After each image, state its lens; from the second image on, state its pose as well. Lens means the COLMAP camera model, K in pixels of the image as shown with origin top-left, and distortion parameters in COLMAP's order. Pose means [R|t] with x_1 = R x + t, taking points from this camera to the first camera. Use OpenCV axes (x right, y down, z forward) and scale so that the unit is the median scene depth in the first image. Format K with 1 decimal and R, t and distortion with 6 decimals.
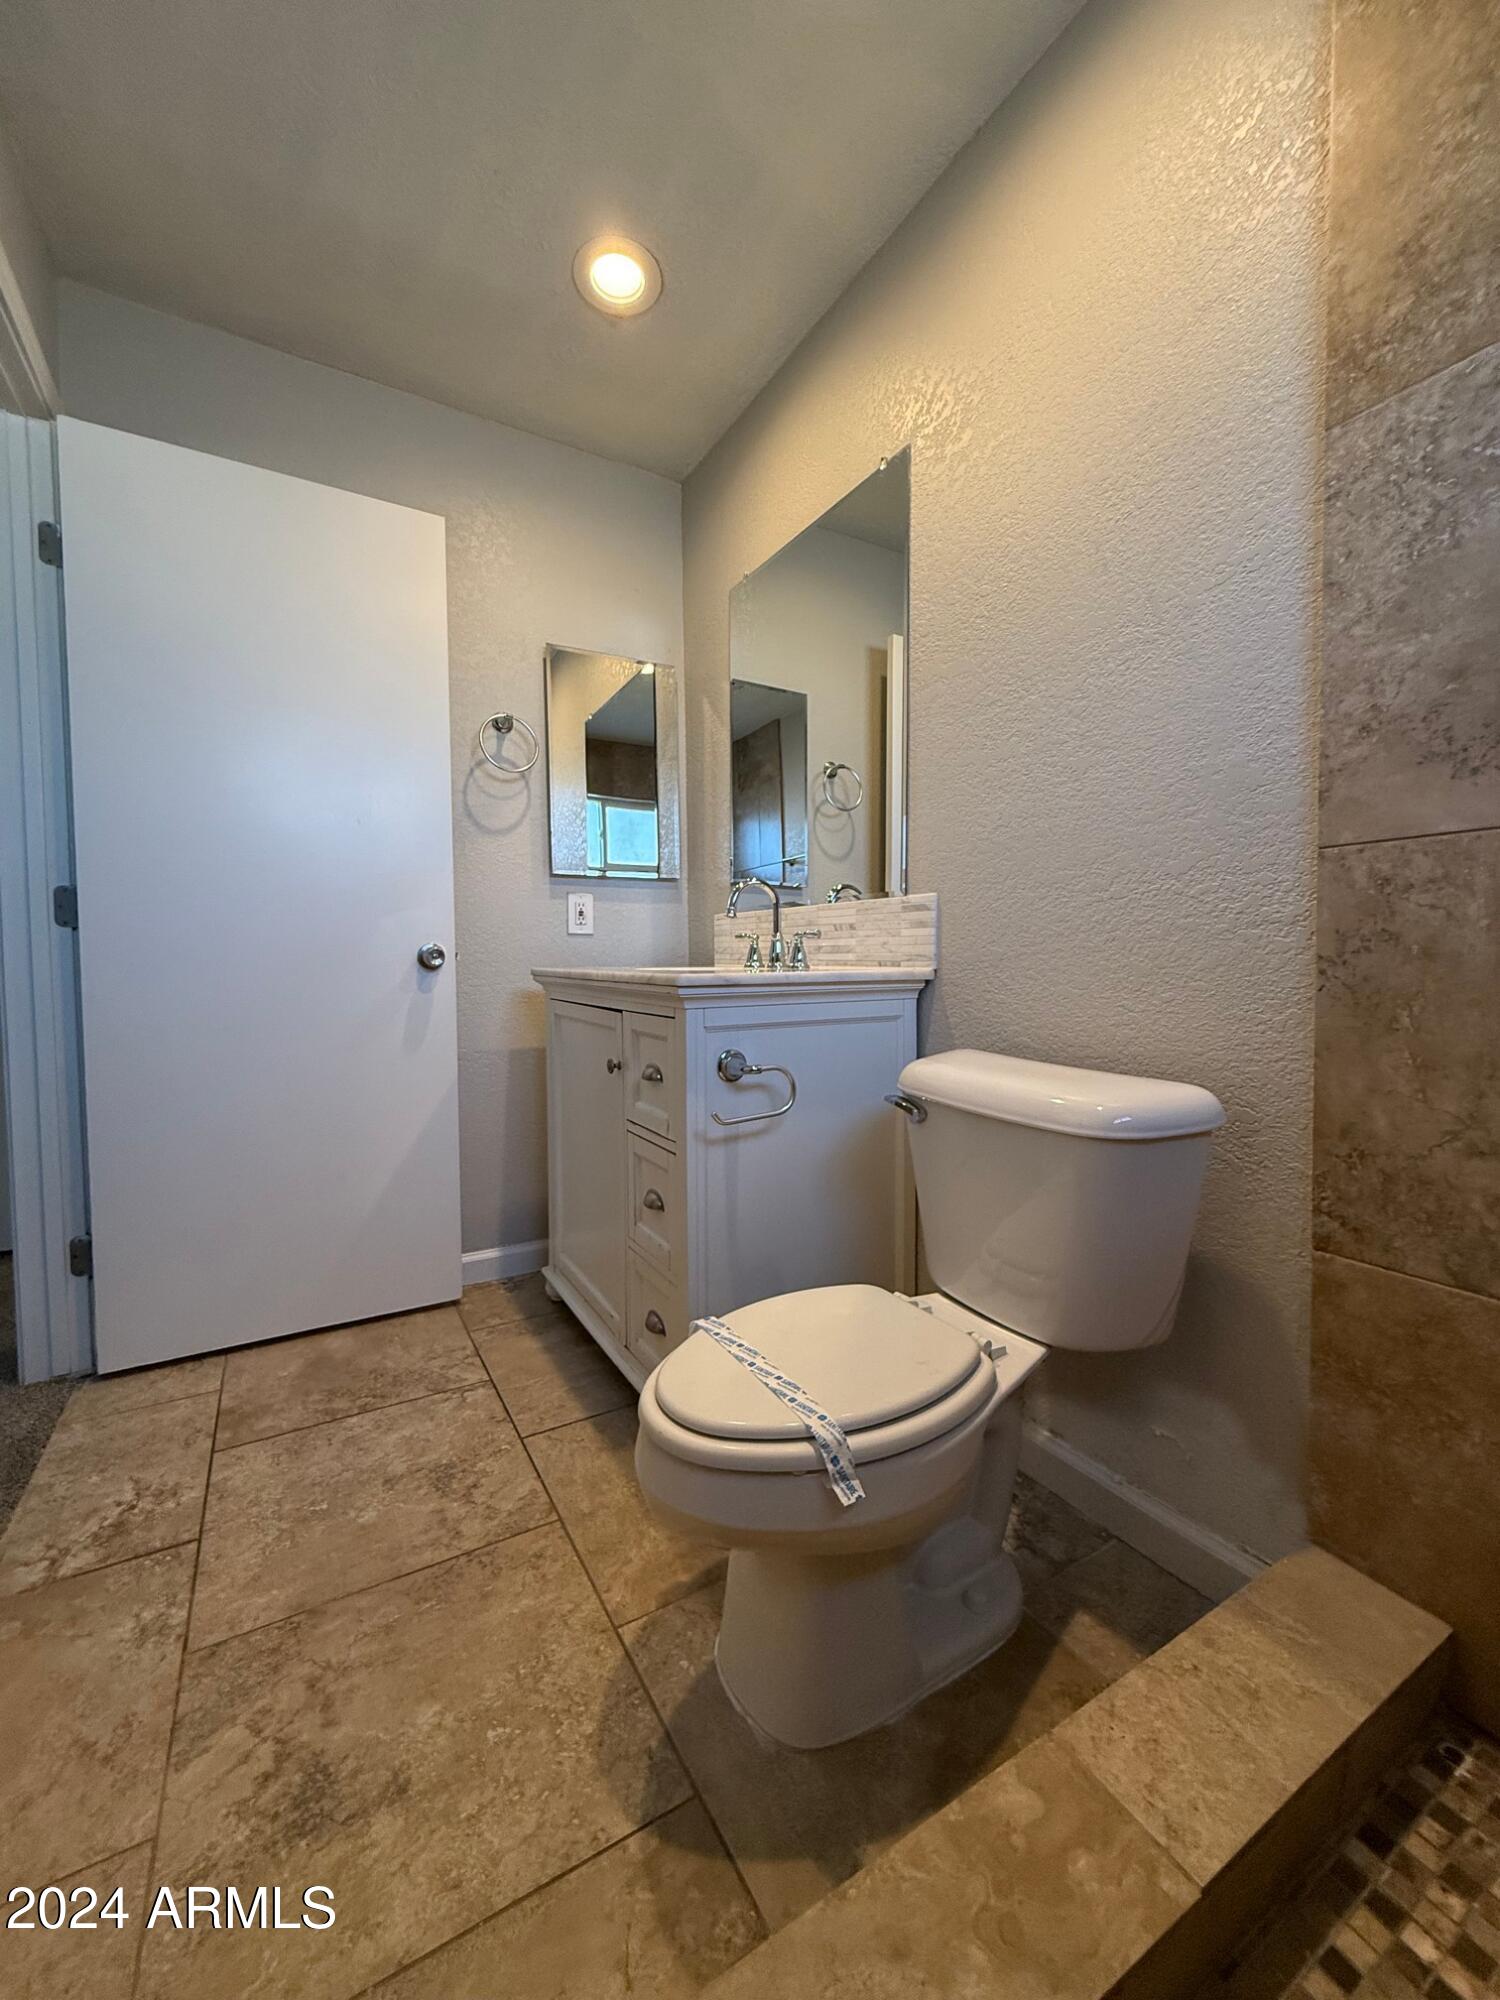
lens RADIAL K [[799.6, 0, 752.3], [0, 799.6, 995.0], [0, 0, 1]] dist [0.002971, -0.000151]
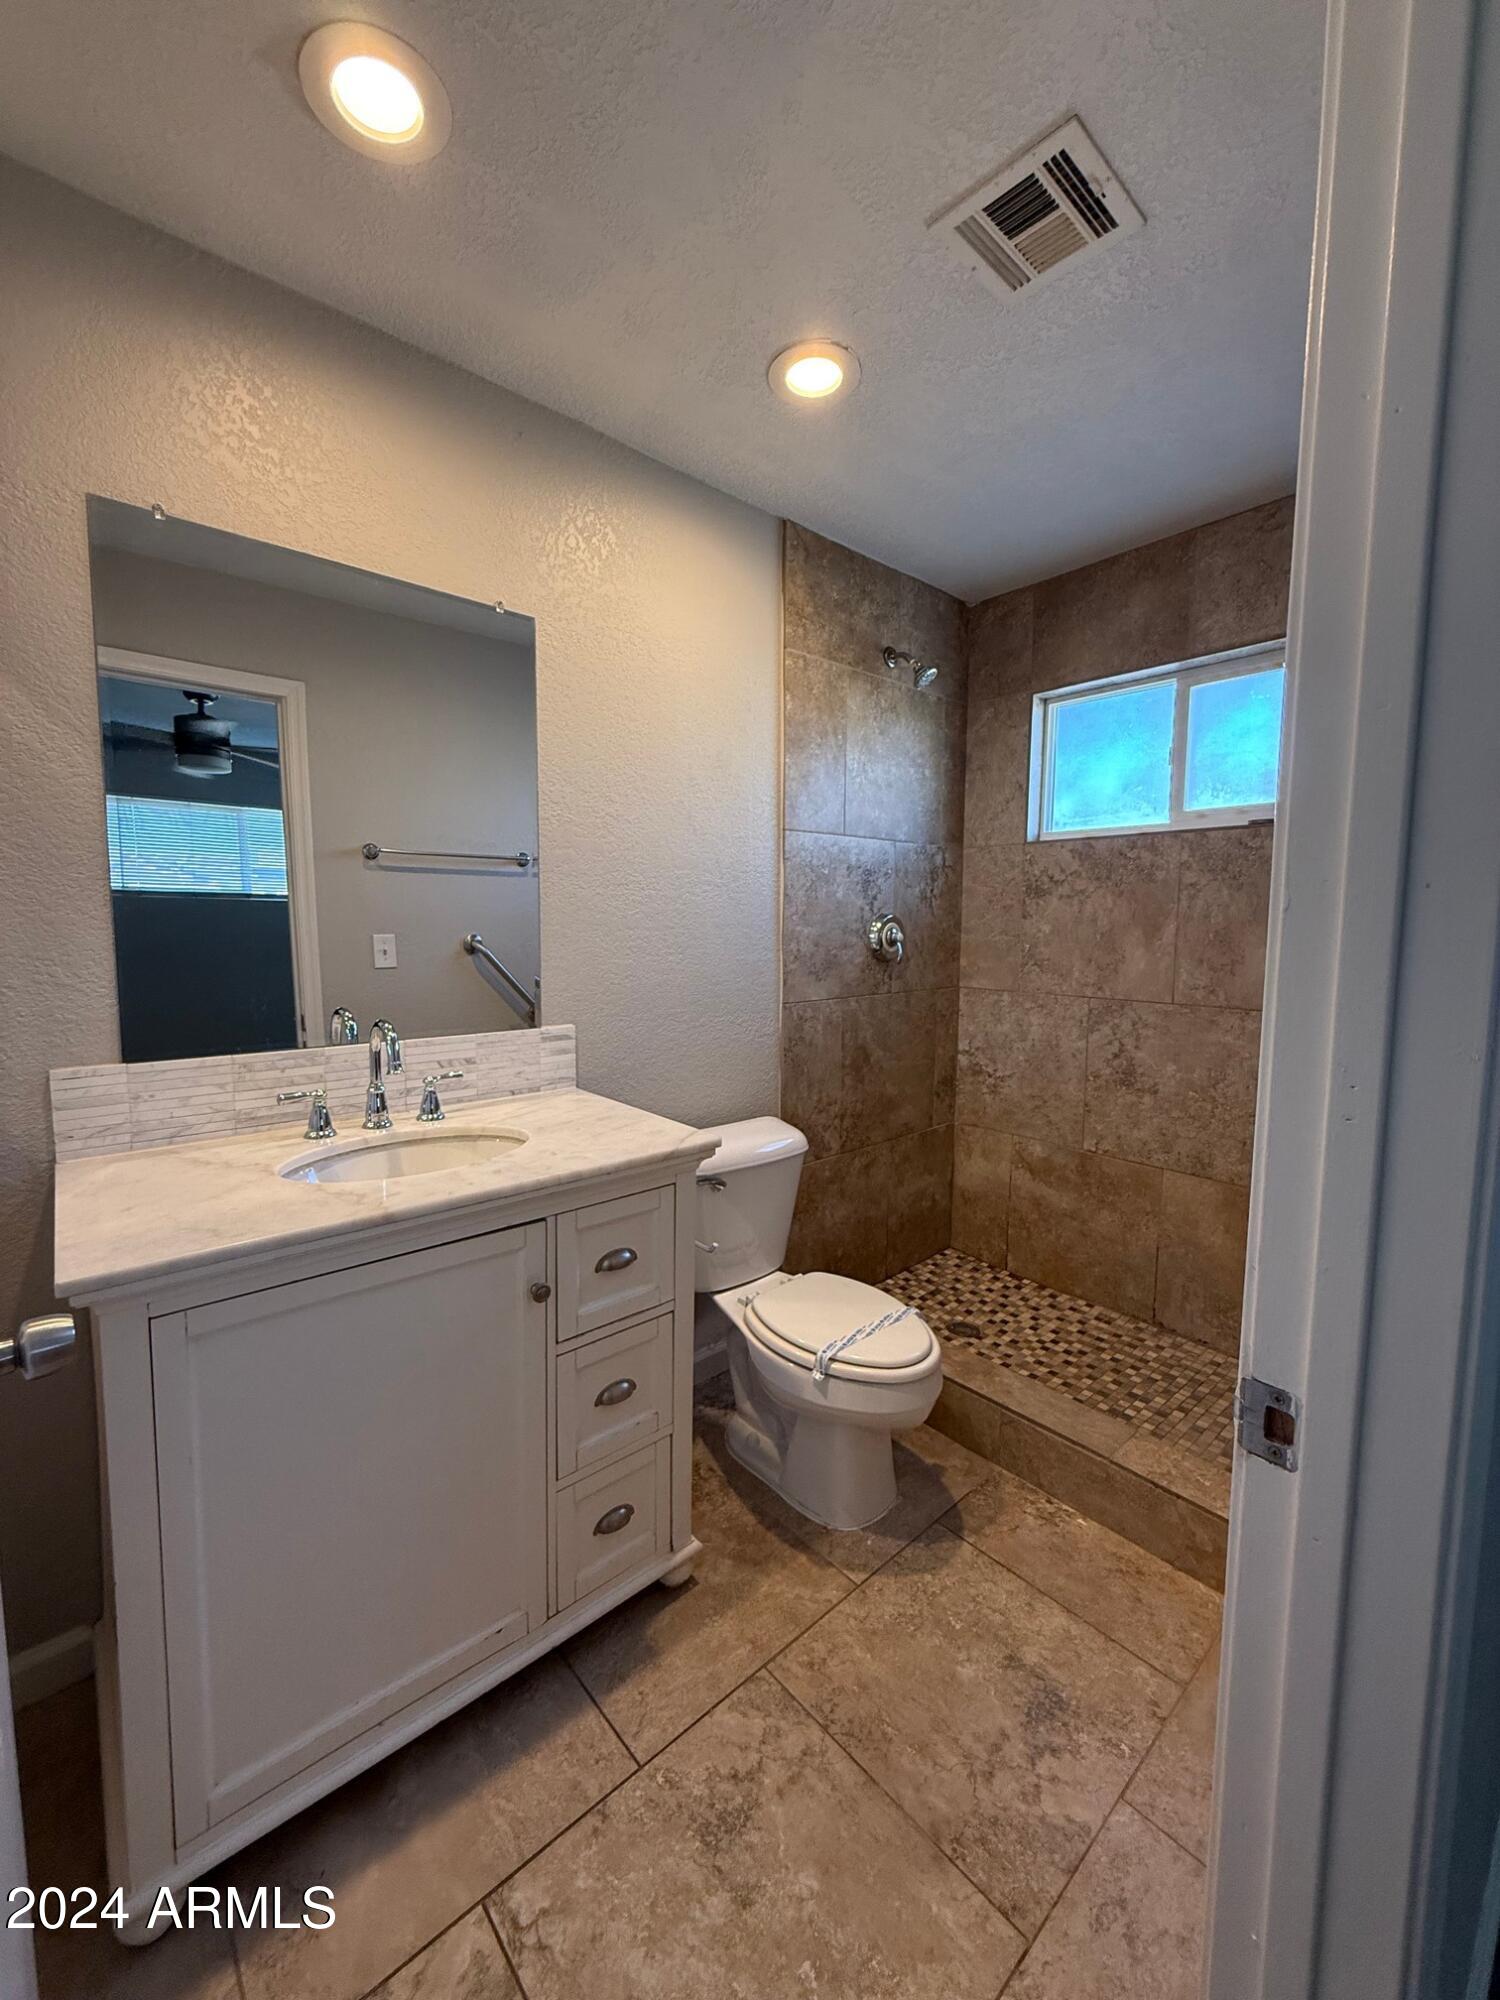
lens RADIAL K [[799.6, 0, 752.3], [0, 799.6, 995.0], [0, 0, 1]] dist [0.002971, -0.000151]
pose [[-0.194616, -0.088772, 0.976854, -1.433968], [0.040100, 0.994344, 0.098350, -0.403744], [-0.980059, 0.058312, -0.189956, 1.395014]]
